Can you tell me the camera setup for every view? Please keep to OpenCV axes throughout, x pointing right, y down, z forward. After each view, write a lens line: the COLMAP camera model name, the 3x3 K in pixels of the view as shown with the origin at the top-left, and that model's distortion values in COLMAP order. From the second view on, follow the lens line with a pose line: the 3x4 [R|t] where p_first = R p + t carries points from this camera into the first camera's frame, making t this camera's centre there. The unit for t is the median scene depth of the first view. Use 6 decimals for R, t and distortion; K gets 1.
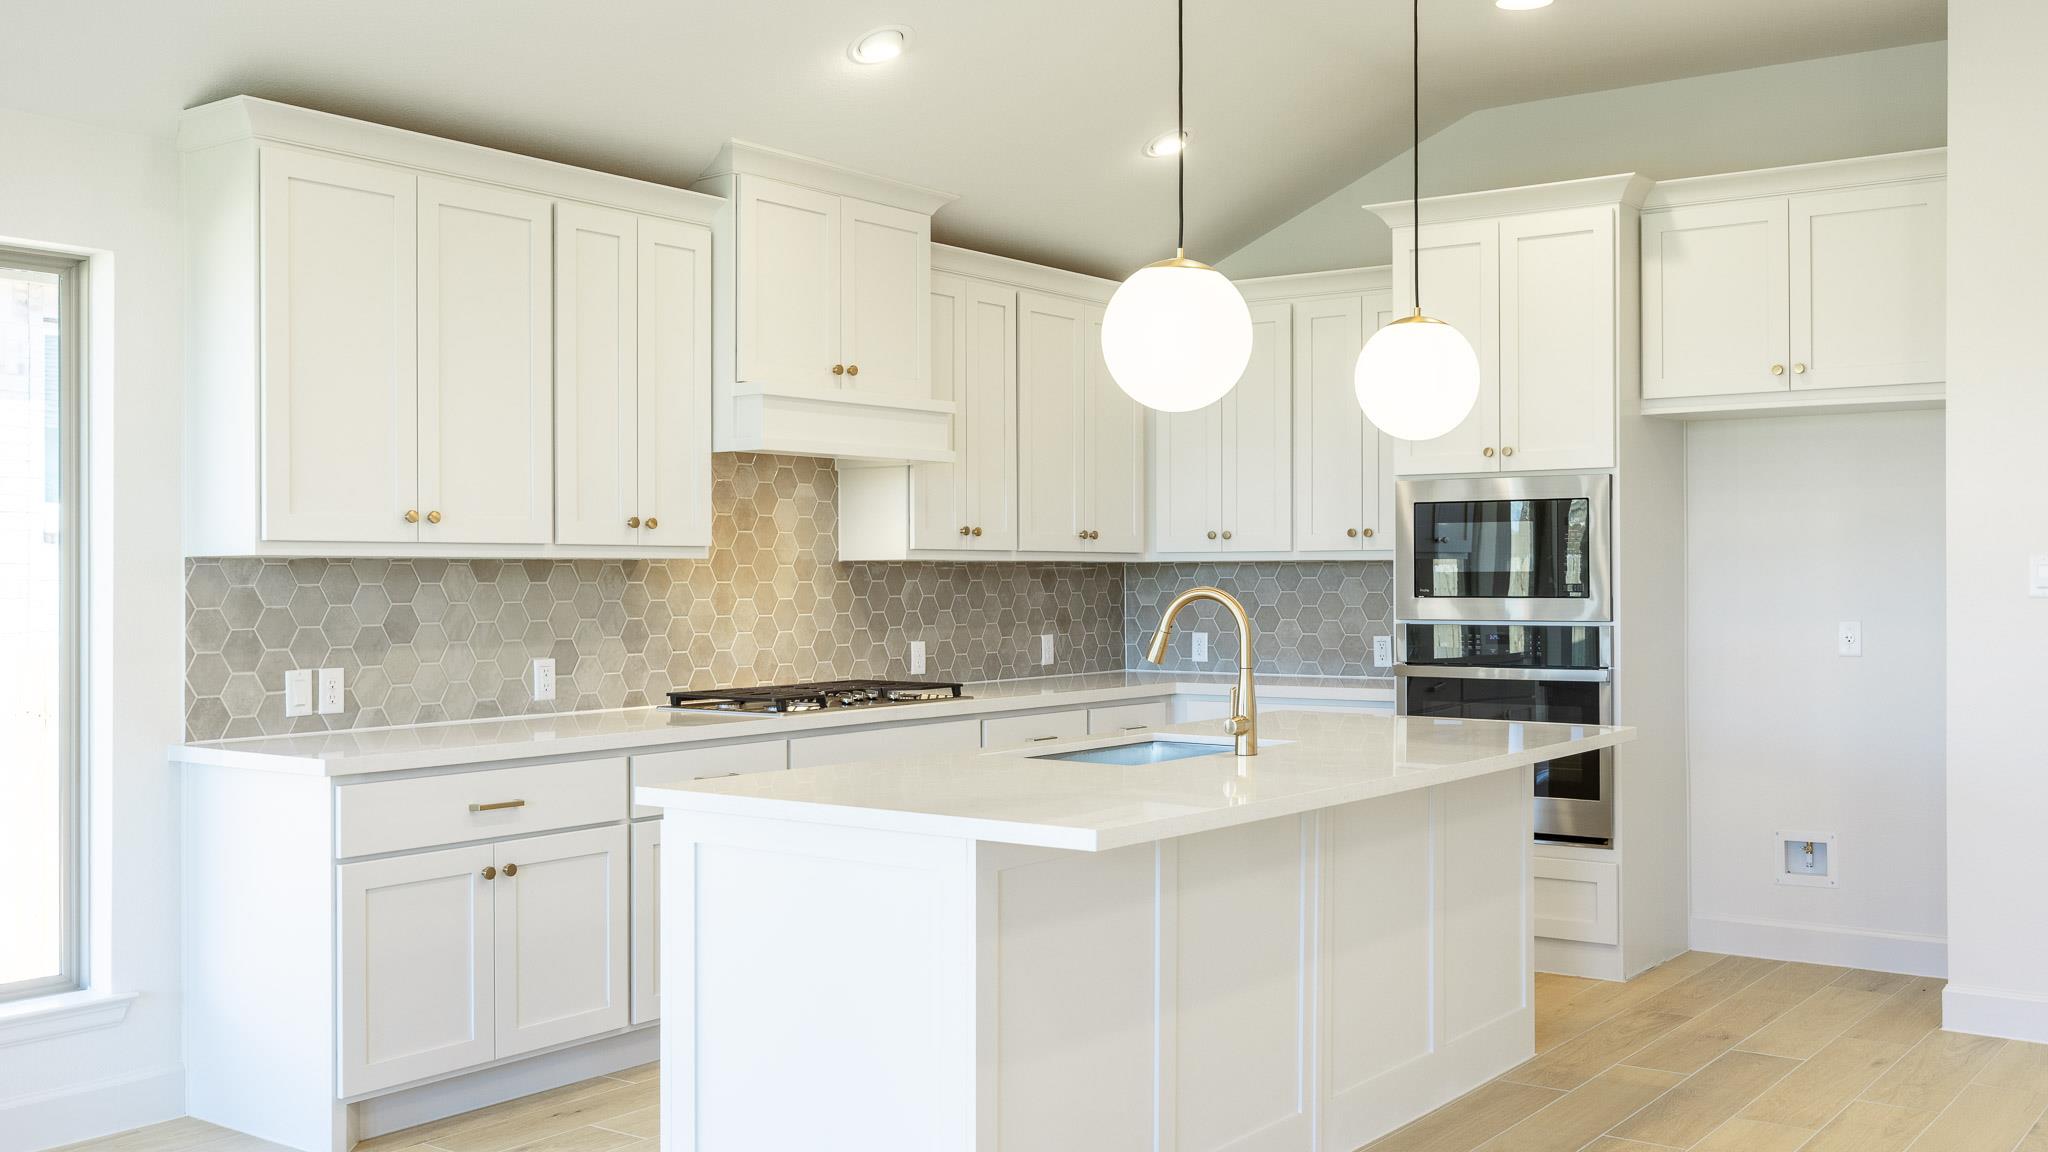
lens RADIAL K [[1981.8, 0, 1023.5], [0, 1981.8, 573.1], [0, 0, 1]] dist [-0.005888, 0.000000]
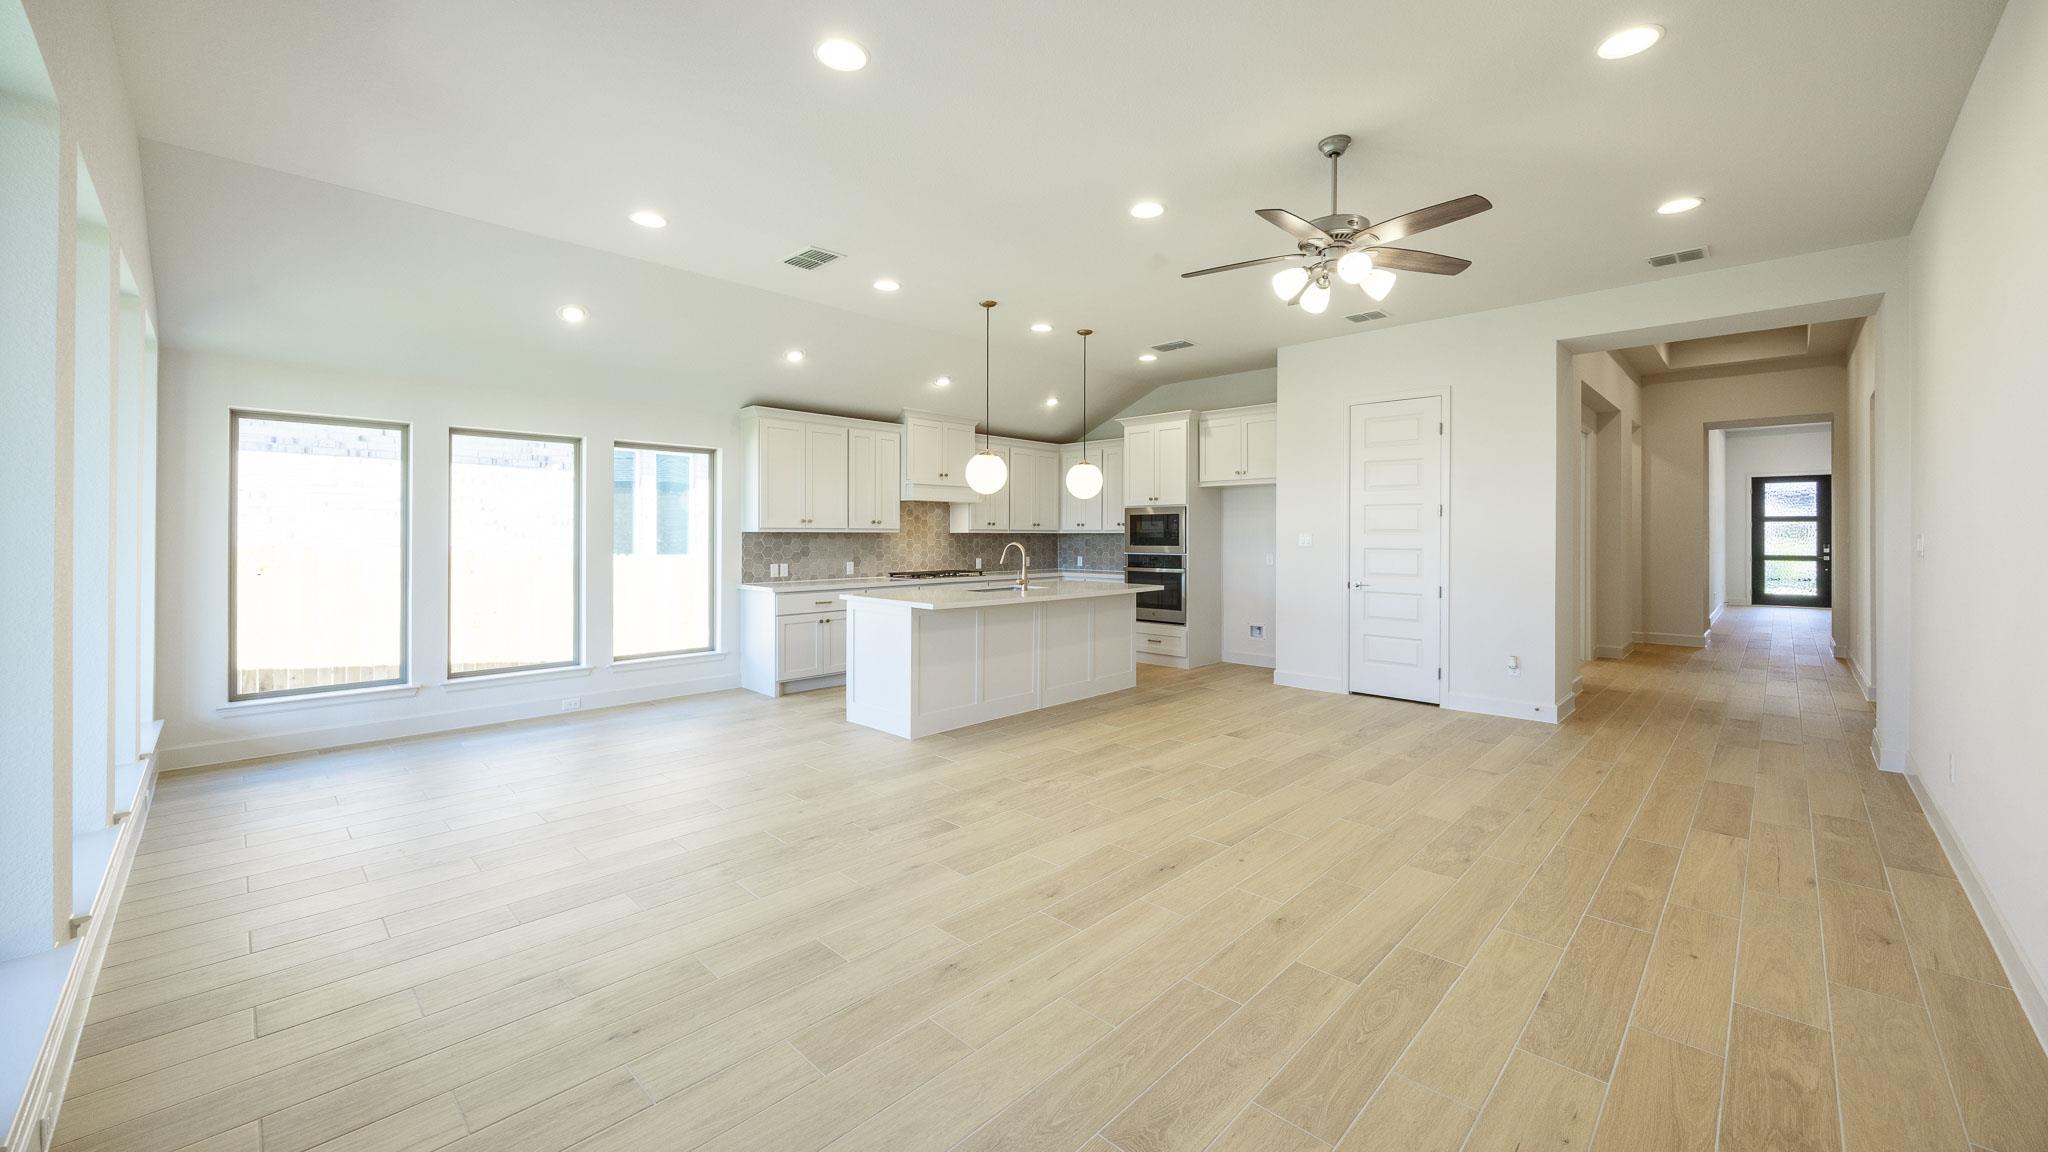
lens RADIAL K [[781.4, 0, 1020.9], [0, 781.4, 542.1], [0, 0, 1]] dist [0.000066, 0.000016]
pose [[0.988898, 0.005251, -0.148500, 0.250016], [-0.003787, 0.999941, 0.010137, -0.005478], [0.148545, -0.009462, 0.988860, -0.284969]]
